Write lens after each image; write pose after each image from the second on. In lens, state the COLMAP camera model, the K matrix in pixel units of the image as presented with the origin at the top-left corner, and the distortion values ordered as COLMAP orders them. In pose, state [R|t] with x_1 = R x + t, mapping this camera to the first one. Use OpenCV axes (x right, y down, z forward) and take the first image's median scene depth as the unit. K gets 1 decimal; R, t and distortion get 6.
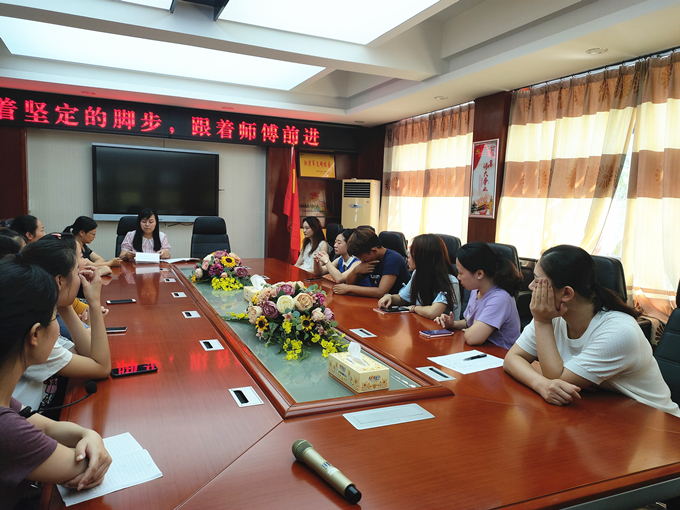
lens RADIAL K [[504.7, 0, 340.0], [0, 504.7, 255.0], [0, 0, 1]] dist [0.035363, -0.005009]
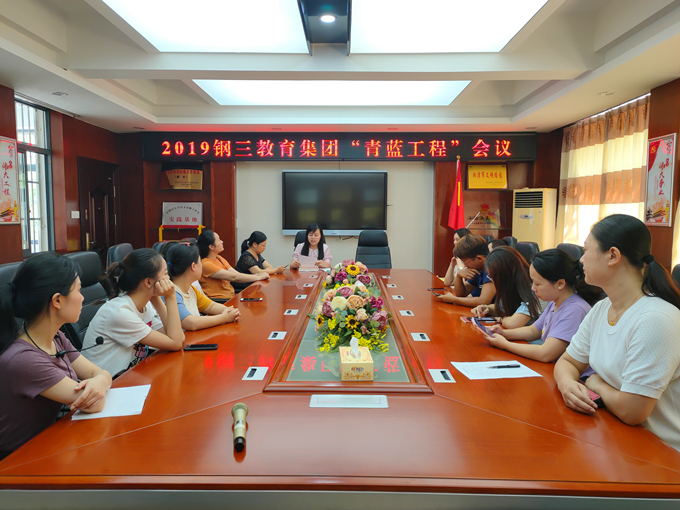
lens RADIAL K [[506.5, 0, 340.0], [0, 506.5, 255.0], [0, 0, 1]] dist [0.003341, -0.002198]
pose [[0.906001, 0.003999, -0.423257, 0.135864], [-0.017239, 0.999474, -0.027457, 0.007608], [0.422924, 0.032172, 0.905594, -0.003598]]
